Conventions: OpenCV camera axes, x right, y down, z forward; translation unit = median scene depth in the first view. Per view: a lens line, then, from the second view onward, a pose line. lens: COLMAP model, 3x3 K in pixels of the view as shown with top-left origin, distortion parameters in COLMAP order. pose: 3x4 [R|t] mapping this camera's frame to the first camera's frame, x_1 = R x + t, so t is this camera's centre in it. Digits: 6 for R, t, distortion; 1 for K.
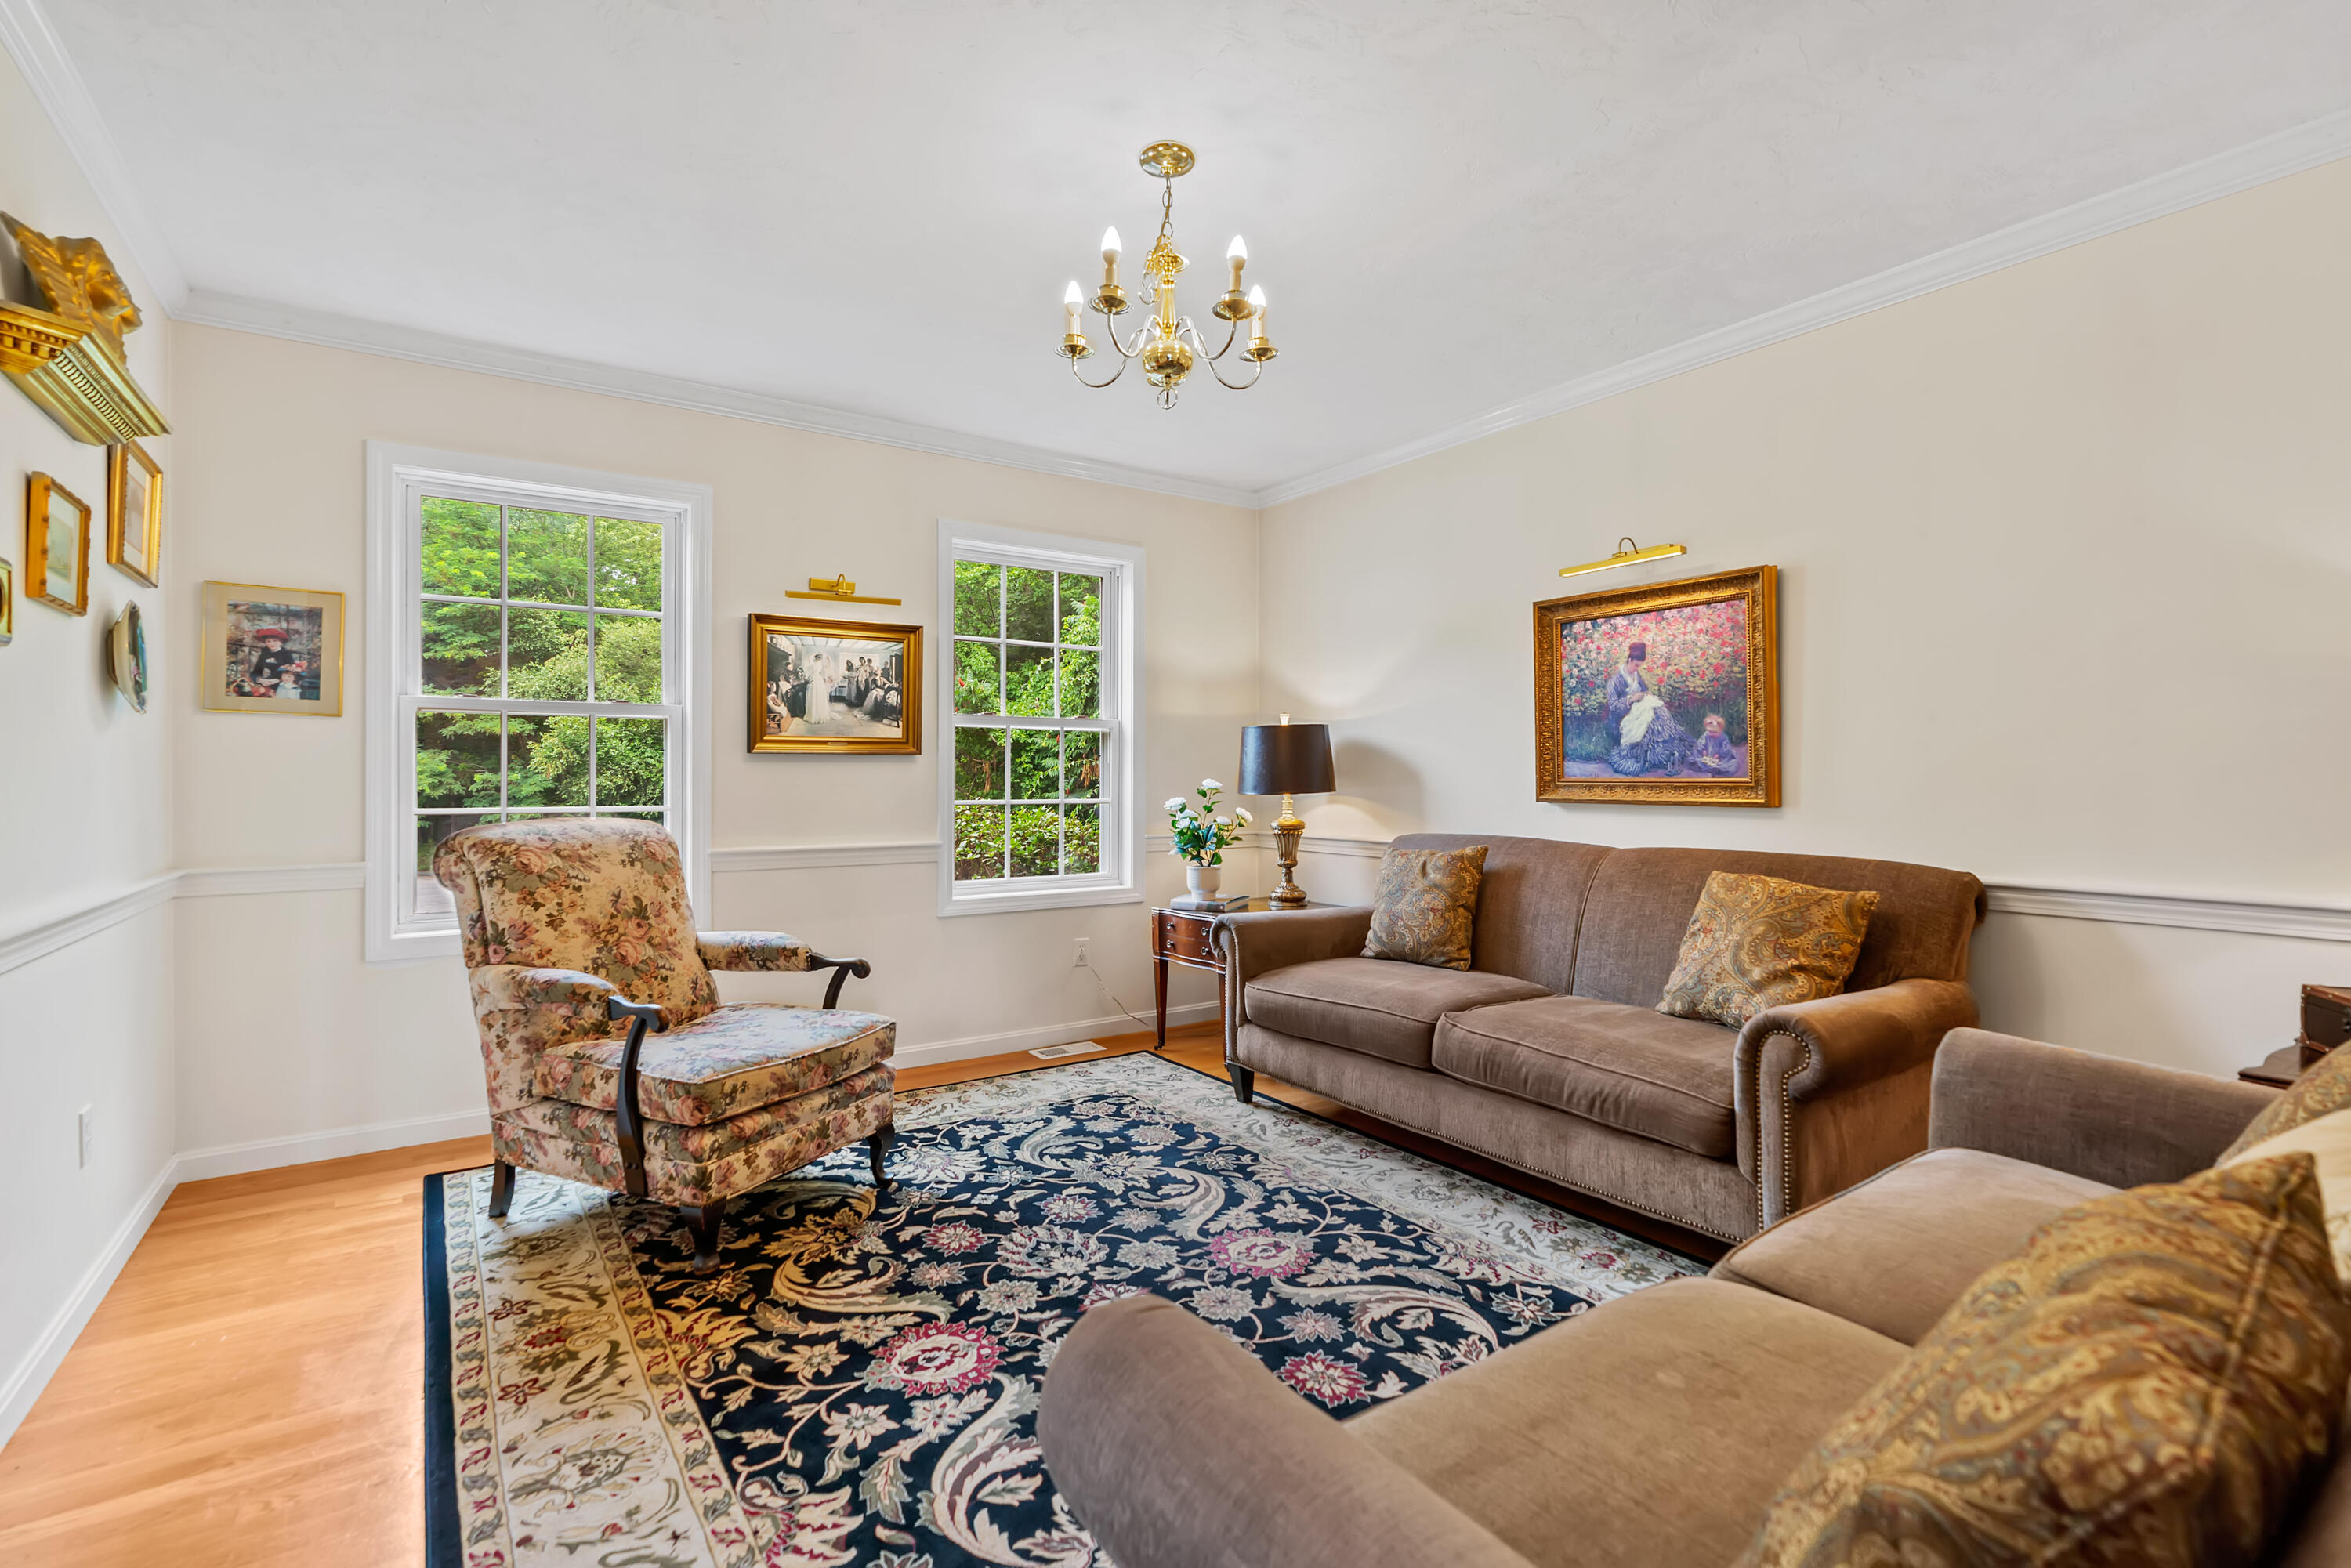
lens RADIAL K [[1051.0, 0, 1164.0], [0, 1051.0, 778.1], [0, 0, 1]] dist [-0.015287, 0.005438]
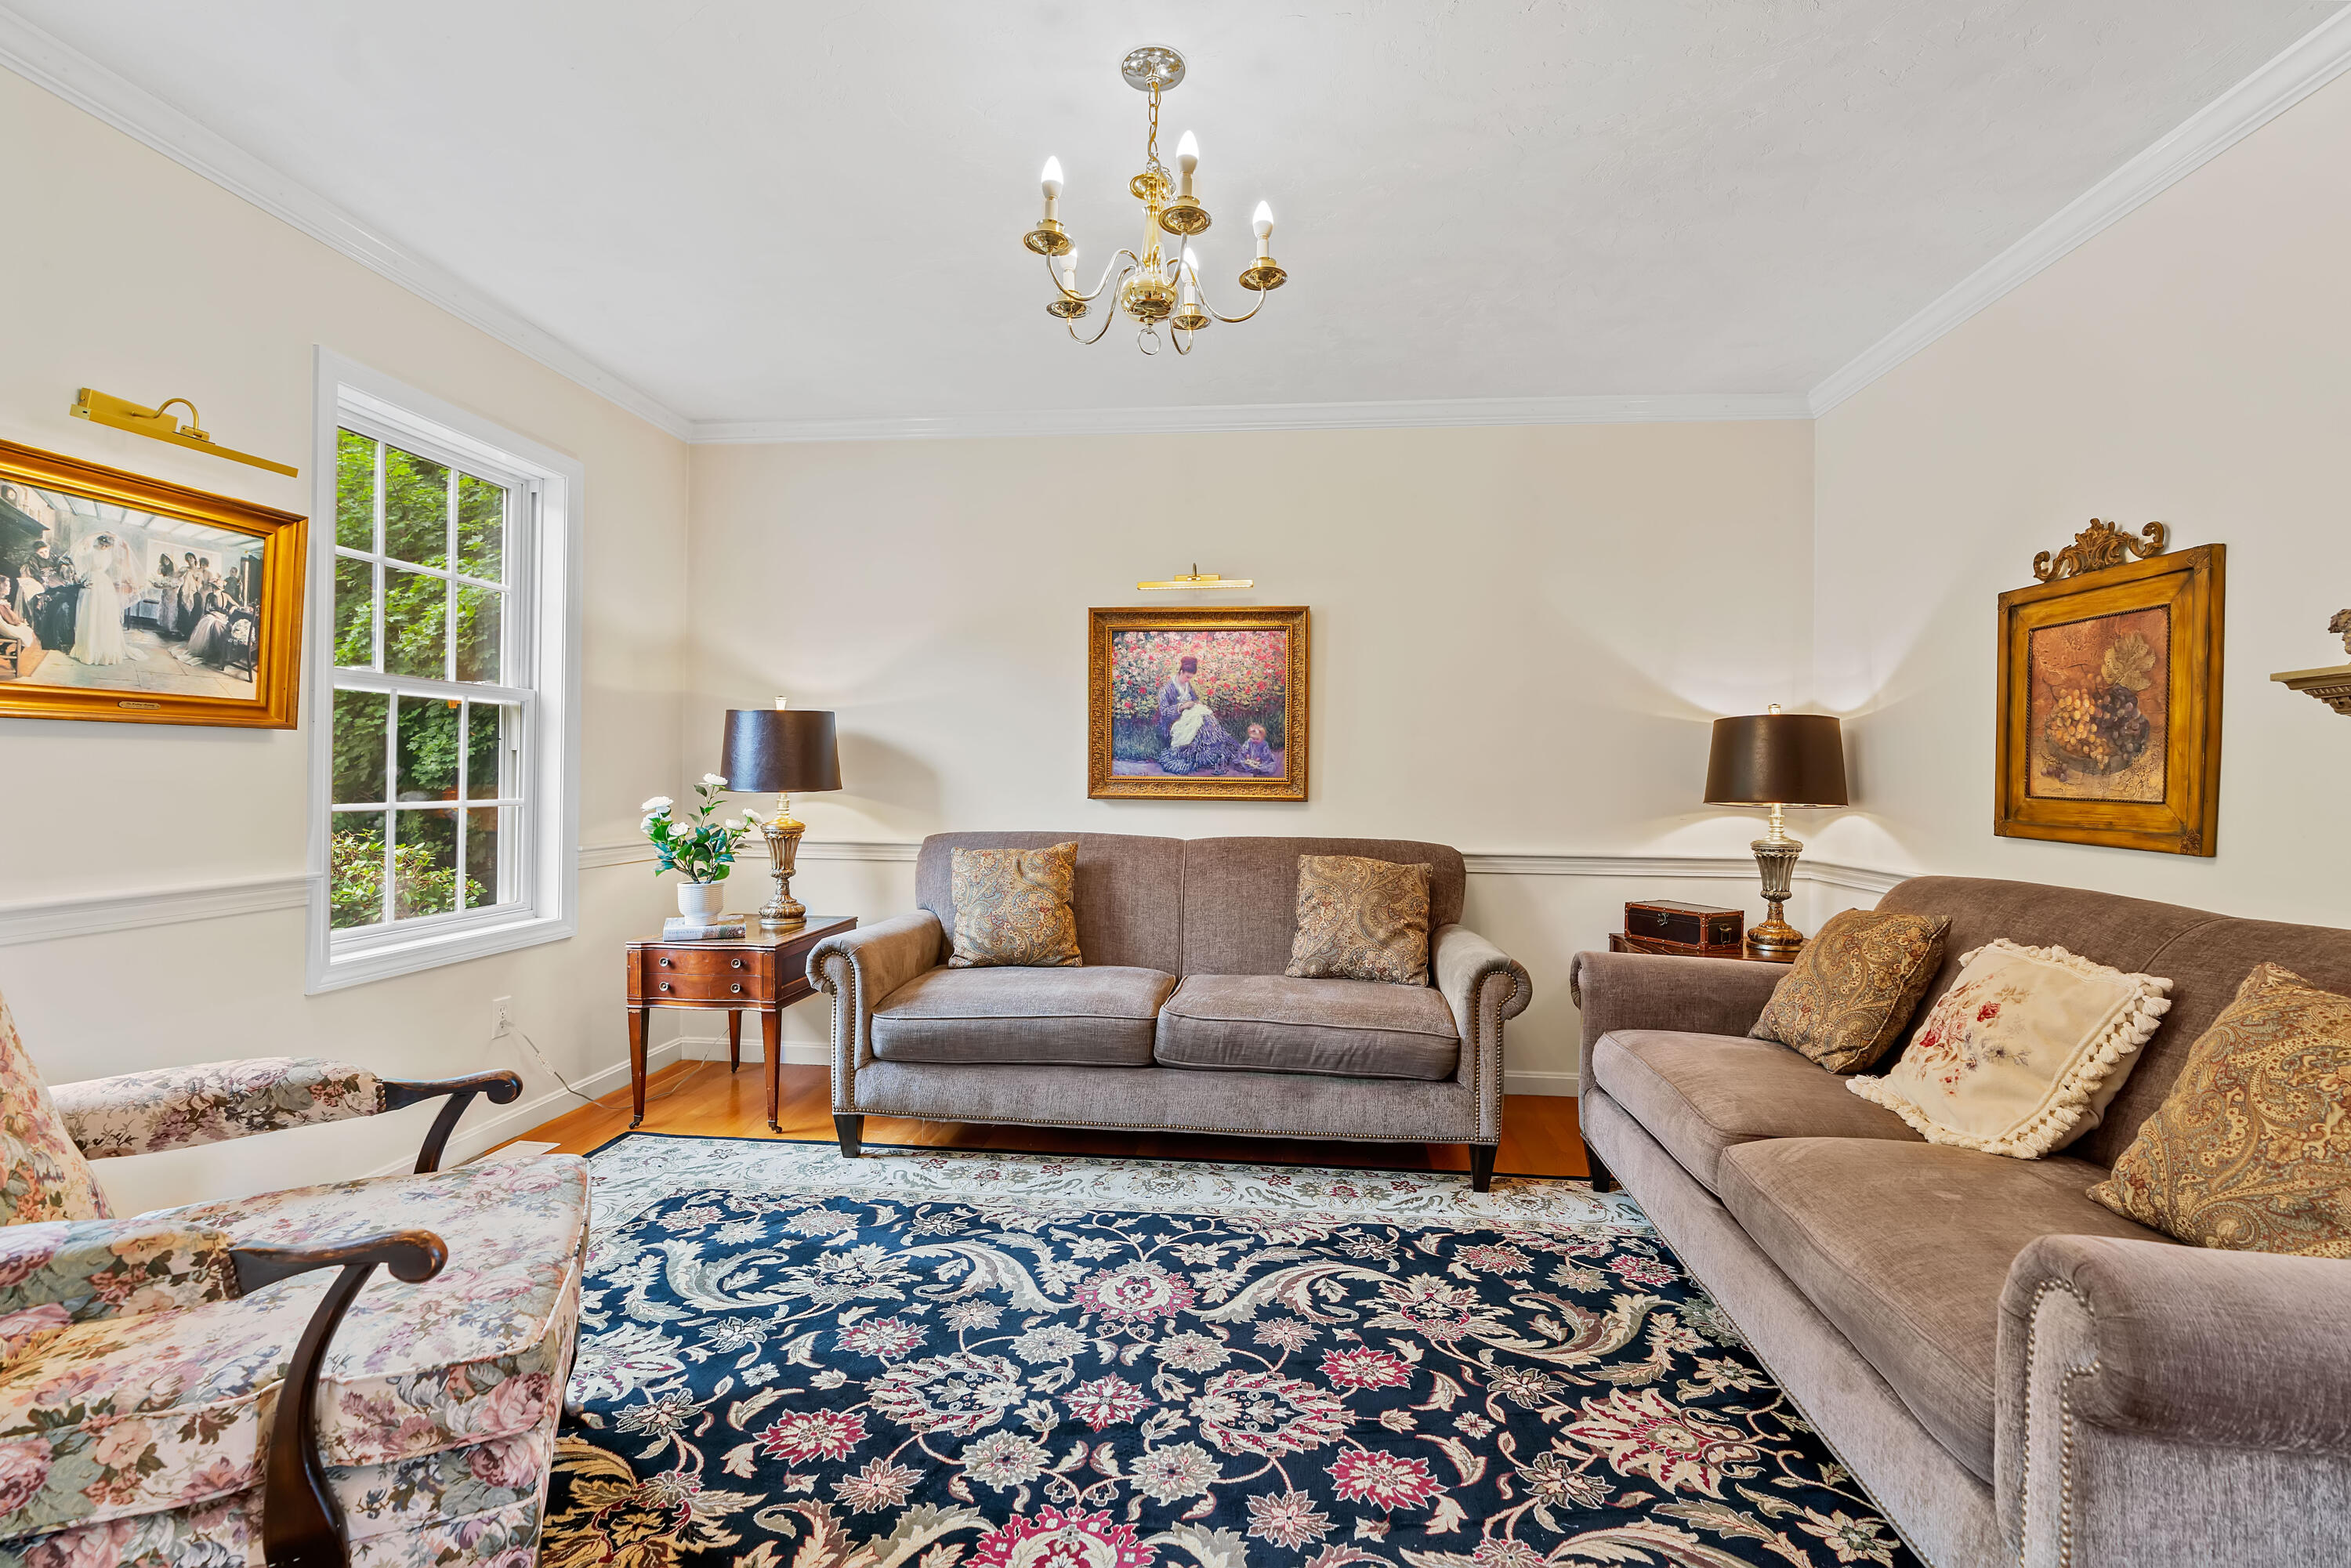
lens RADIAL K [[1051.0, 0, 1169.2], [0, 1051.0, 776.5], [0, 0, 1]] dist [-0.015287, 0.005438]
pose [[0.655481, 0.005460, 0.755192, -0.443871], [-0.009707, 0.999952, 0.001195, -0.001516], [-0.755149, -0.008114, 0.655503, 0.287624]]
